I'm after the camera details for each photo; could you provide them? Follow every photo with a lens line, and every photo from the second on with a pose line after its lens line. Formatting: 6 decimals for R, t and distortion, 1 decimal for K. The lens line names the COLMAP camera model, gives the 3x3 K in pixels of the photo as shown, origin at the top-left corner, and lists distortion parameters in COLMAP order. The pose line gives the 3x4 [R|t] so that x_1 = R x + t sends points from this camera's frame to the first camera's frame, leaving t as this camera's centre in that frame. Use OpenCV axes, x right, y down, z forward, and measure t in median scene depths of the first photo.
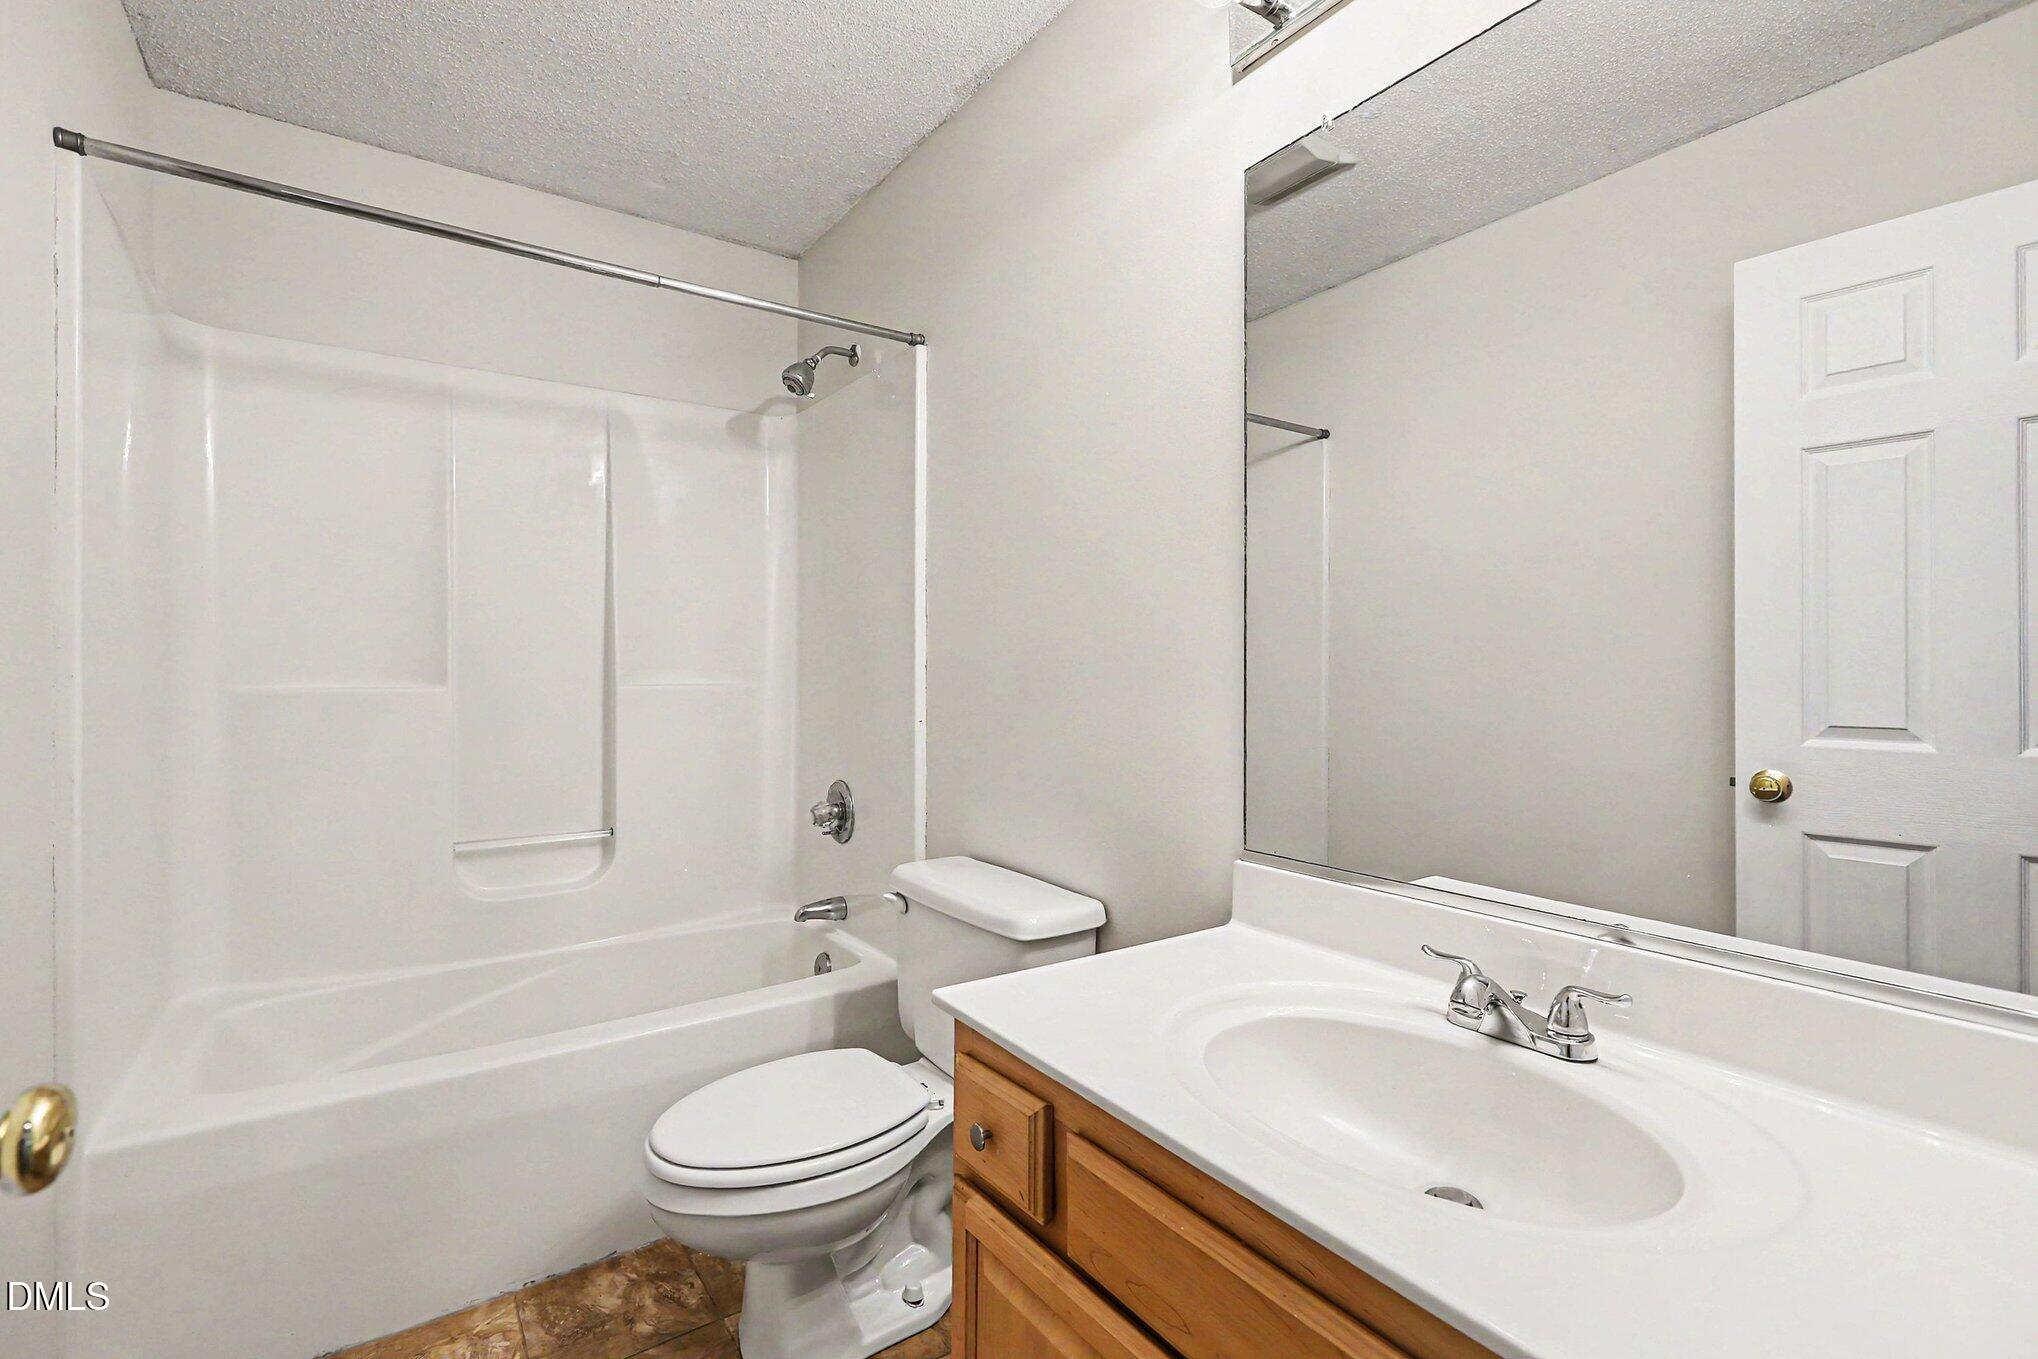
lens RADIAL K [[903.8, 0, 1012.3], [0, 903.8, 670.3], [0, 0, 1]] dist [-0.021382, 0.008380]
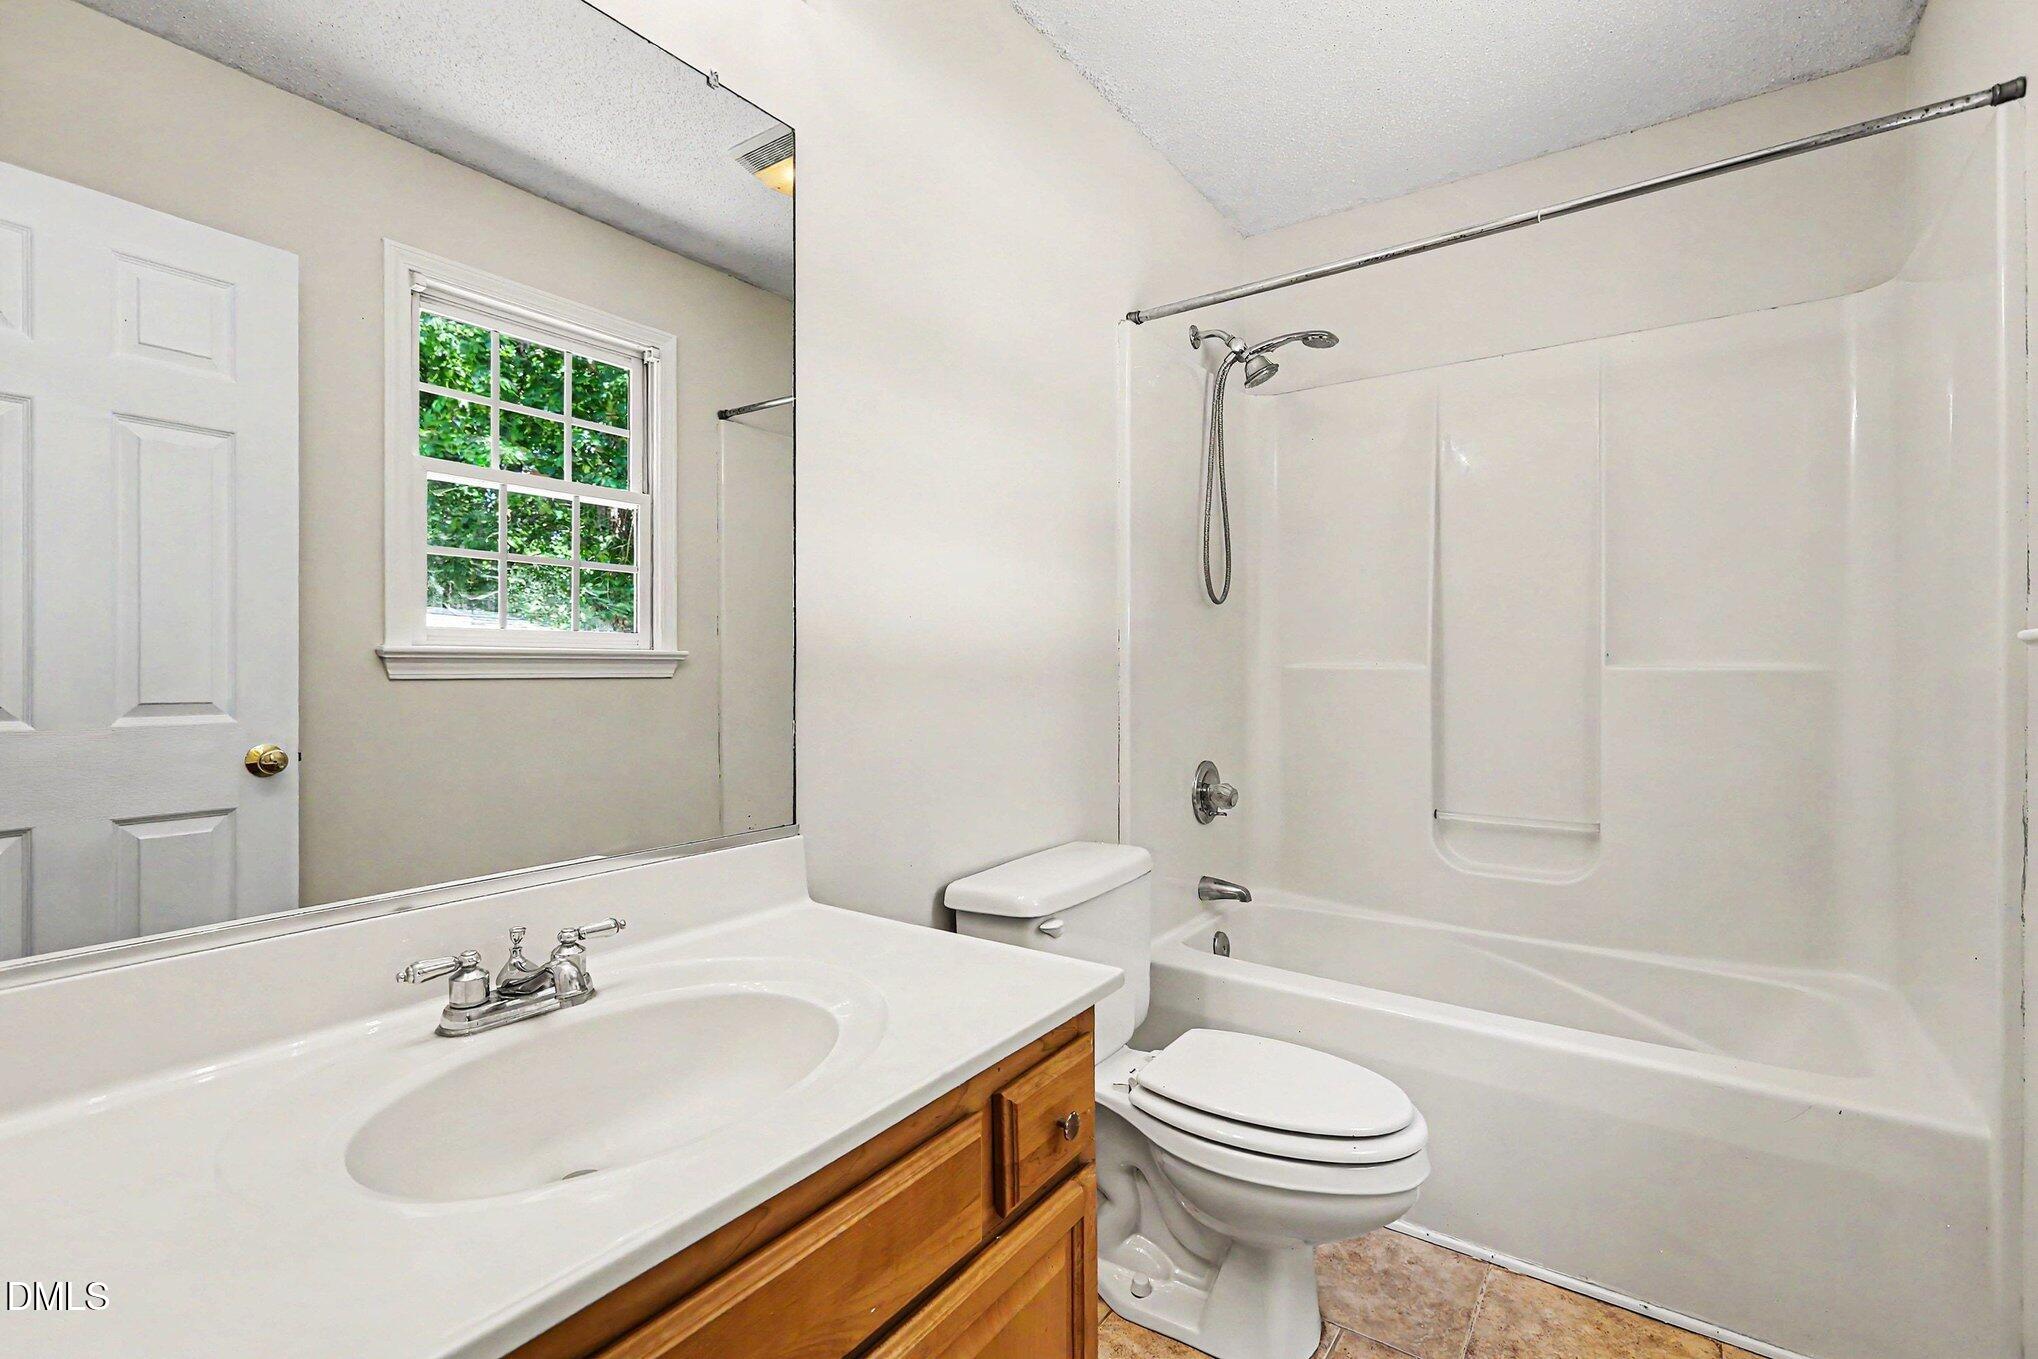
lens RADIAL K [[903.8, 0, 1012.3], [0, 903.8, 670.3], [0, 0, 1]] dist [-0.021382, 0.008380]
pose [[-0.325692, -0.009427, 0.945429, -0.335476], [-0.013504, 0.999895, 0.005318, 0.011065], [-0.945380, -0.011035, -0.325785, 0.501584]]
